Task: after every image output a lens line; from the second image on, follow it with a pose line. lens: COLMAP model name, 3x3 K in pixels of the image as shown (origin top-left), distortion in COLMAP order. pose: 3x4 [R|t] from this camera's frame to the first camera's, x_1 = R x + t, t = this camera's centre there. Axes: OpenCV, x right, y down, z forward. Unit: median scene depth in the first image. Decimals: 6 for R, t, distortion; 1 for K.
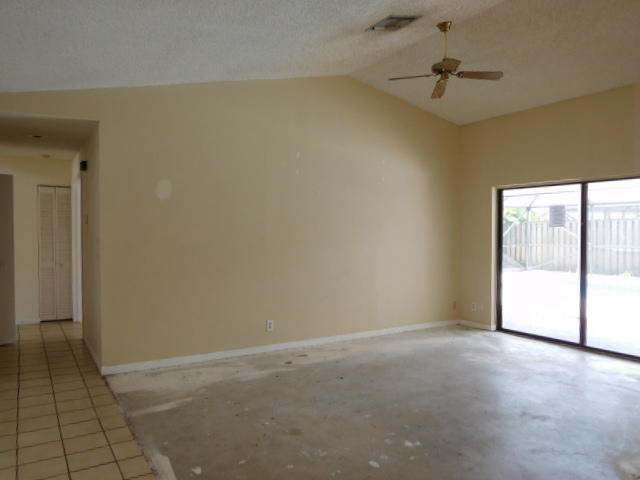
lens RADIAL K [[482.3, 0, 320.0], [0, 482.3, 240.0], [0, 0, 1]] dist [-0.018222, 0.004817]
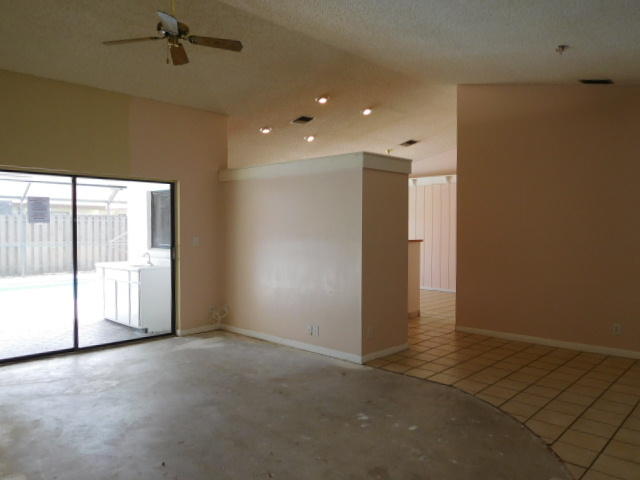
lens RADIAL K [[482.3, 0, 320.0], [0, 482.3, 240.0], [0, 0, 1]] dist [-0.018222, 0.004817]
pose [[-0.258660, -0.026312, 0.965610, -0.484822], [0.019512, 0.999283, 0.032456, -0.015448], [-0.965771, 0.027236, -0.257961, 0.776243]]
